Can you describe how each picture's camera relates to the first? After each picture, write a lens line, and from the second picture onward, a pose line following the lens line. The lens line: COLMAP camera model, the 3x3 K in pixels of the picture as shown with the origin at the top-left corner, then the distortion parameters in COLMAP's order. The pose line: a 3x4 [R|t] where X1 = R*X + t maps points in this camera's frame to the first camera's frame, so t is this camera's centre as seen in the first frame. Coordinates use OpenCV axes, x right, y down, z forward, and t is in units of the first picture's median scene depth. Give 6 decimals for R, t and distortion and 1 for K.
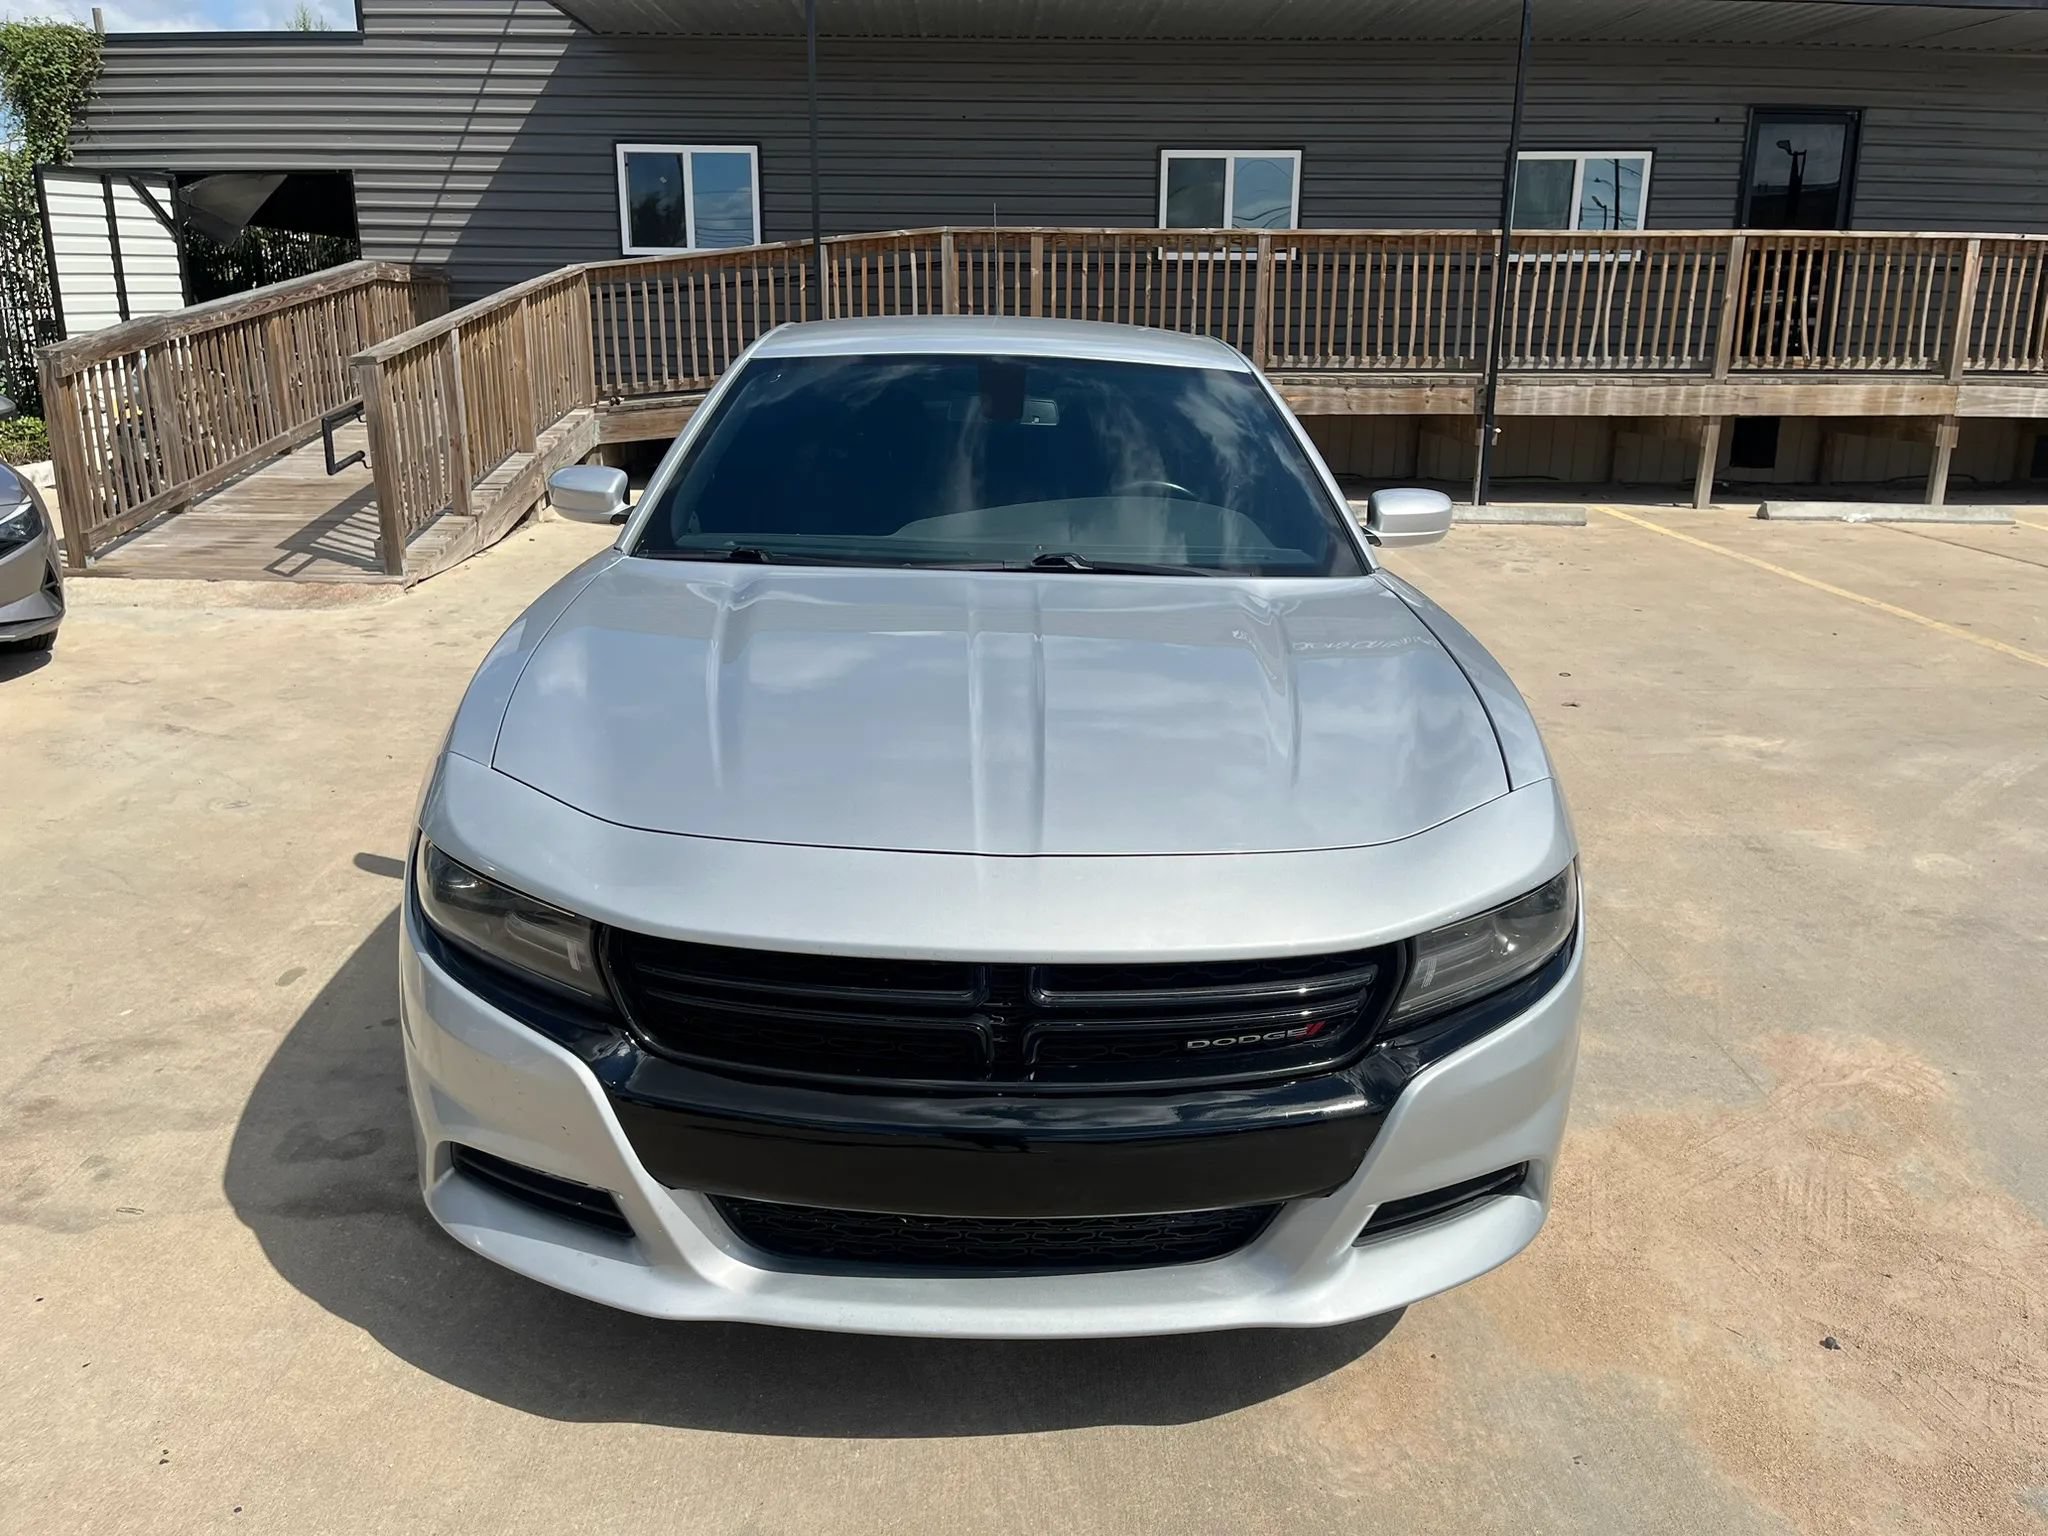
lens RADIAL K [[1552.8, 0, 1012.6], [0, 1552.8, 760.1], [0, 0, 1]] dist [0.078025, -0.111982]
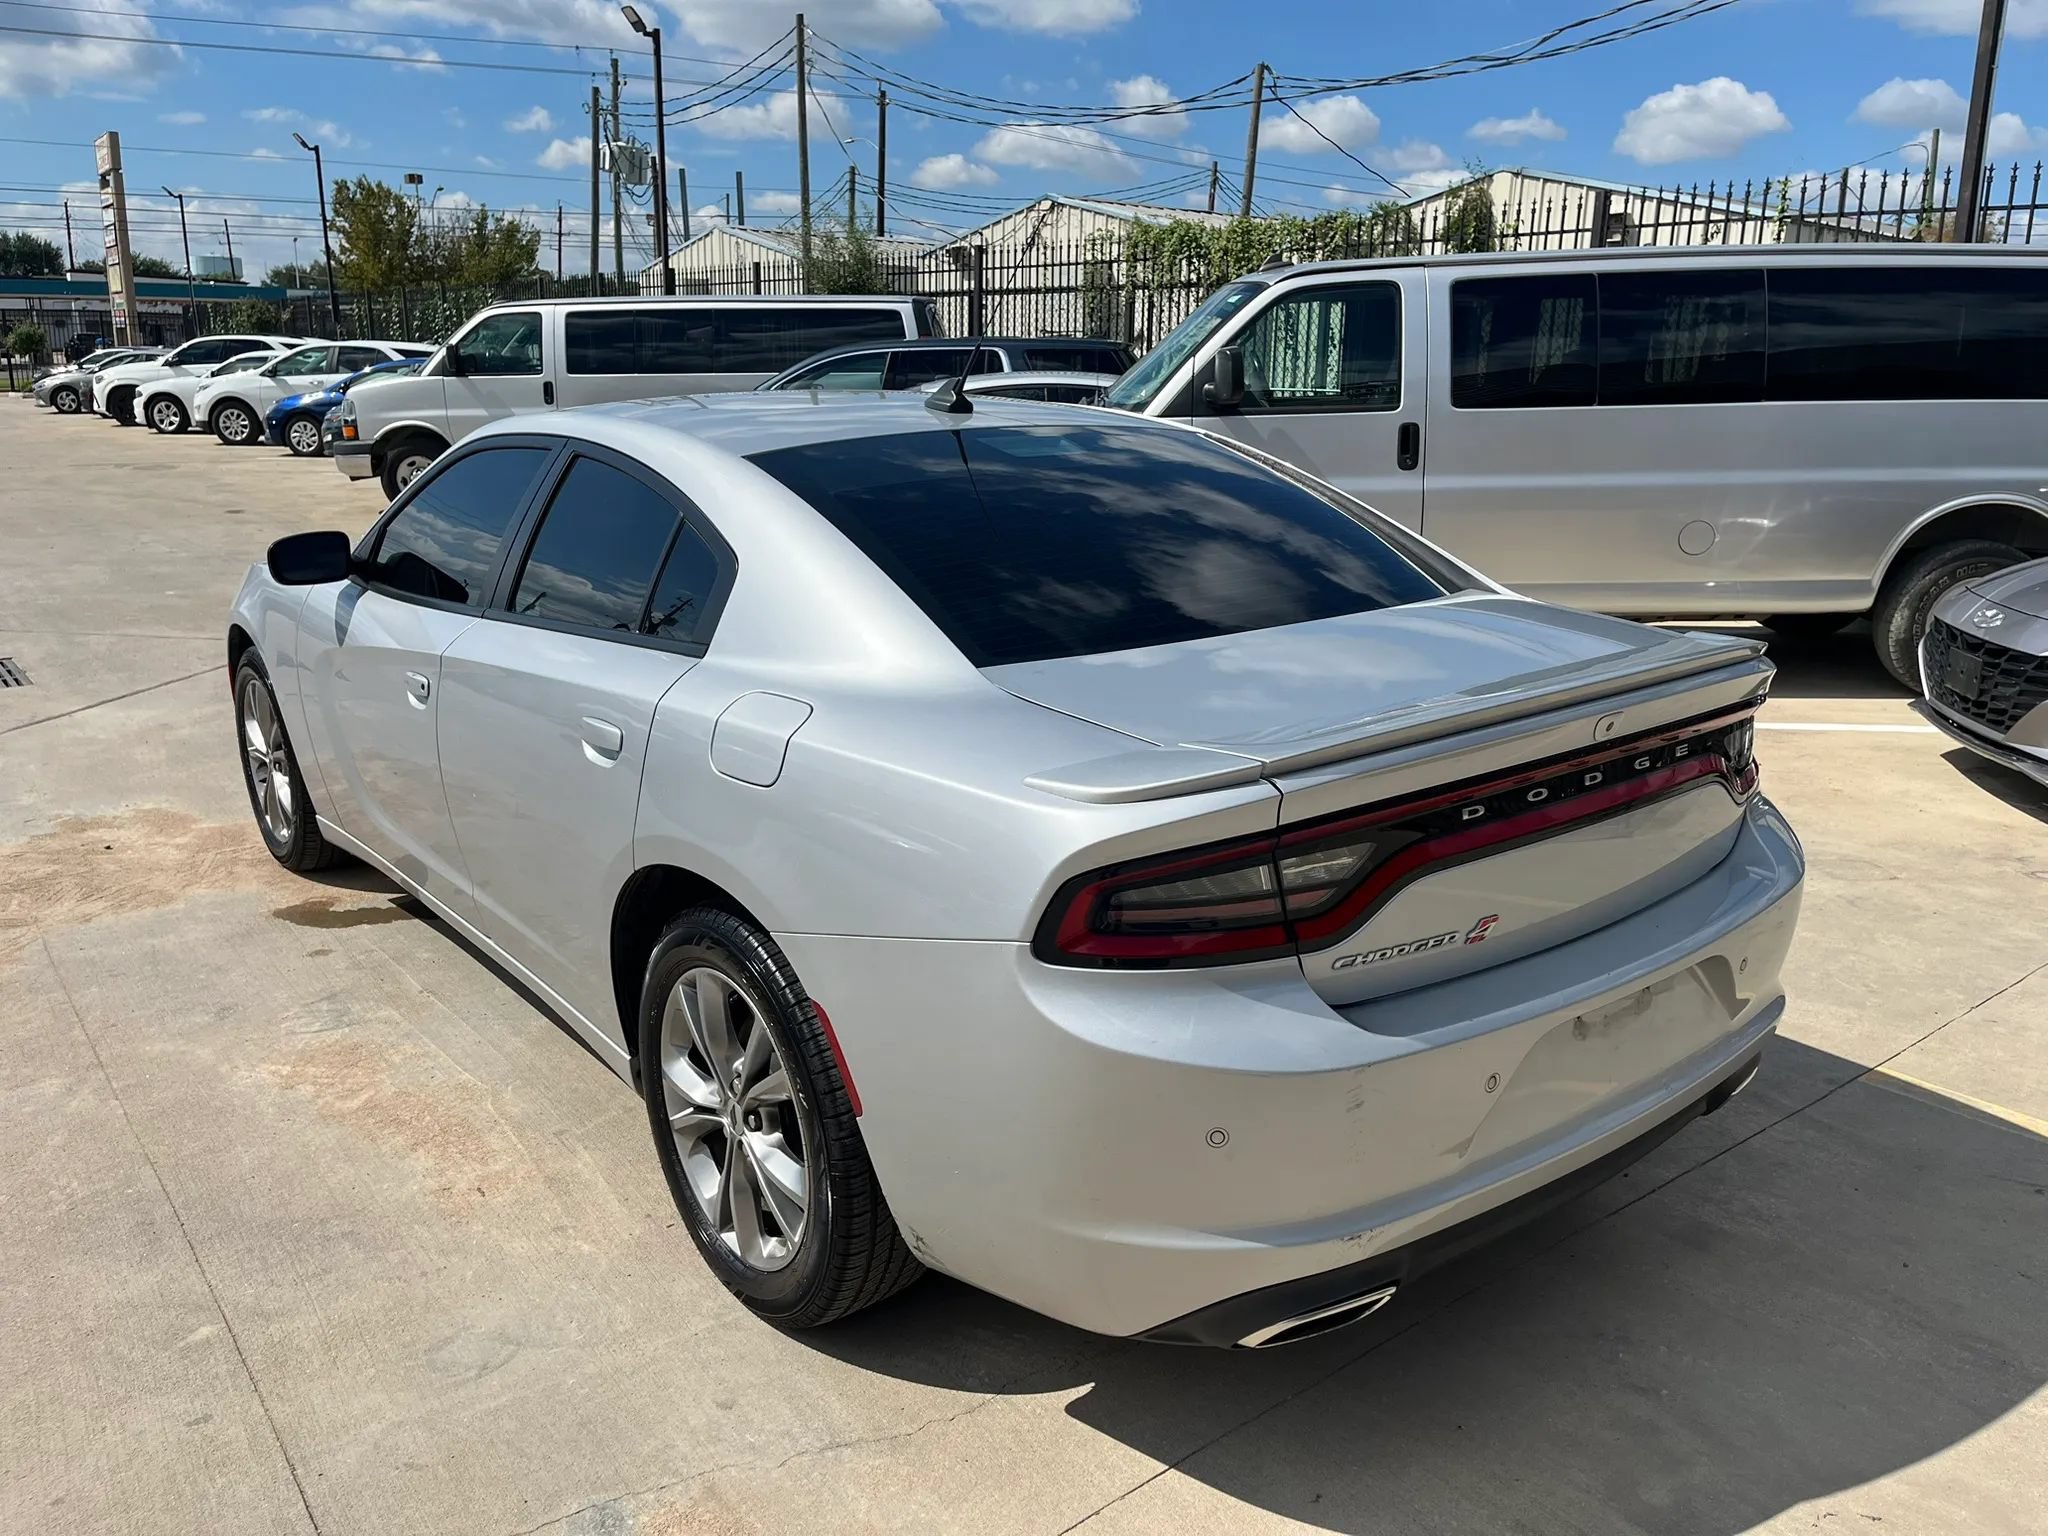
lens RADIAL K [[1552.8, 0, 1021.6], [0, 1552.8, 775.0], [0, 0, 1]] dist [0.078025, -0.111982]
pose [[-0.797047, 0.137021, -0.588168, 0.158434], [-0.185978, 0.870900, 0.454912, -0.186239], [0.574568, 0.471973, -0.668665, 0.632470]]
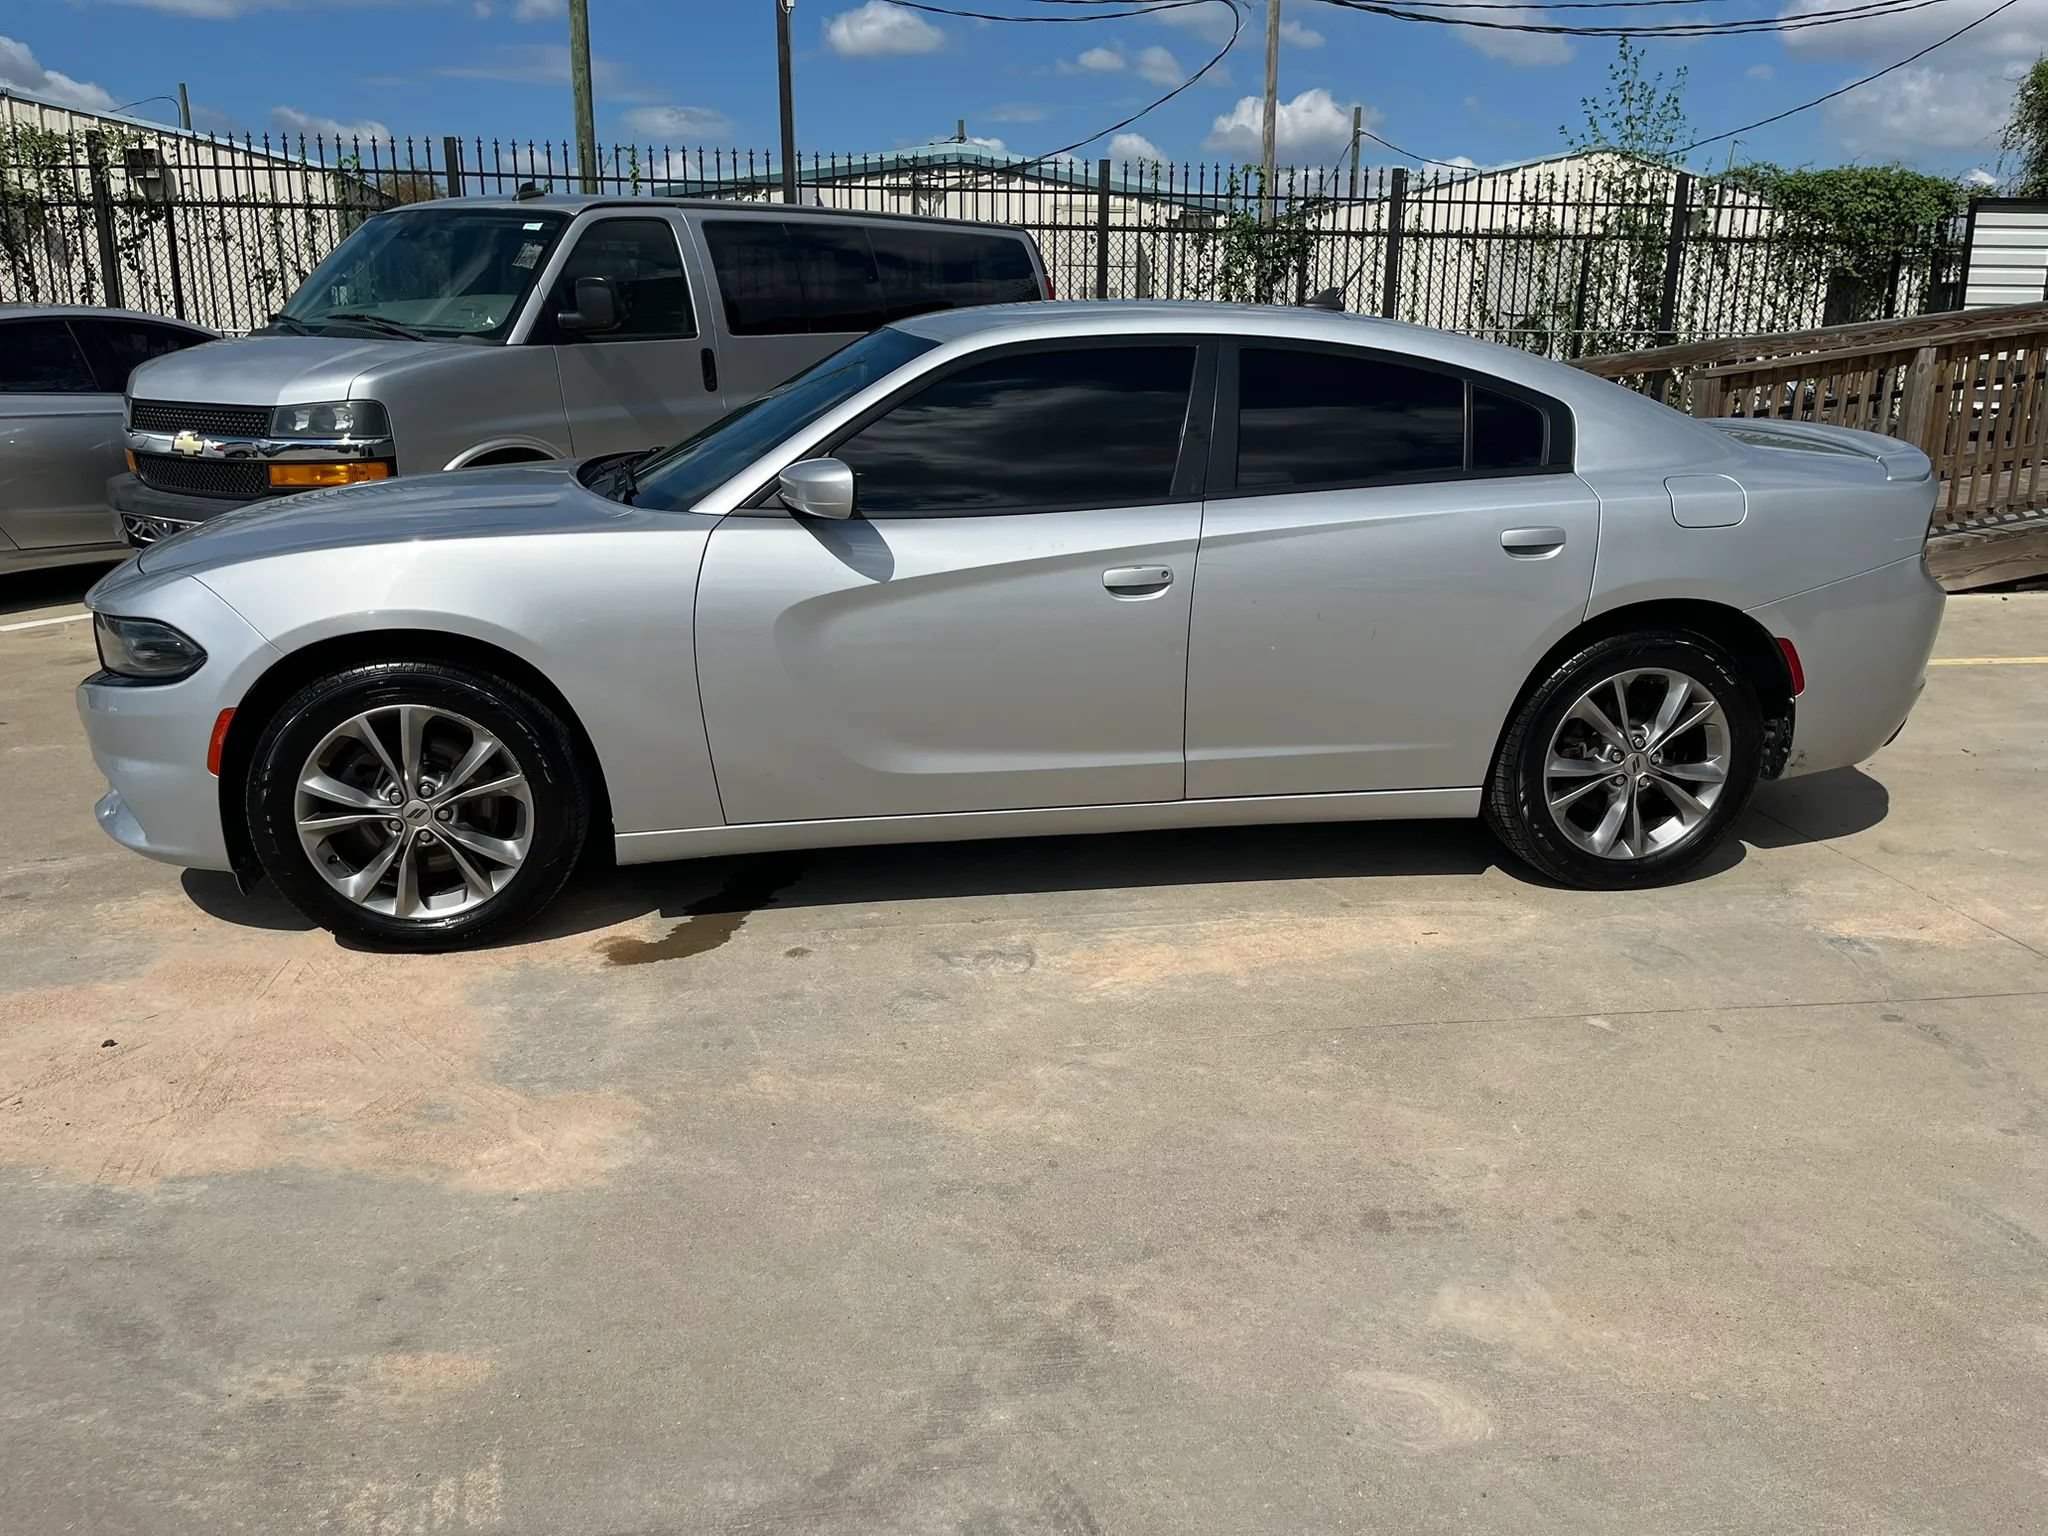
lens RADIAL K [[1552.8, 0, 1017.3], [0, 1552.8, 768.8], [0, 0, 1]] dist [0.078025, -0.111982]
pose [[0.140194, 0.256704, -0.956268, 0.375290], [-0.282195, 0.936109, 0.209921, -0.068860], [0.949058, 0.240424, 0.203677, 0.287170]]
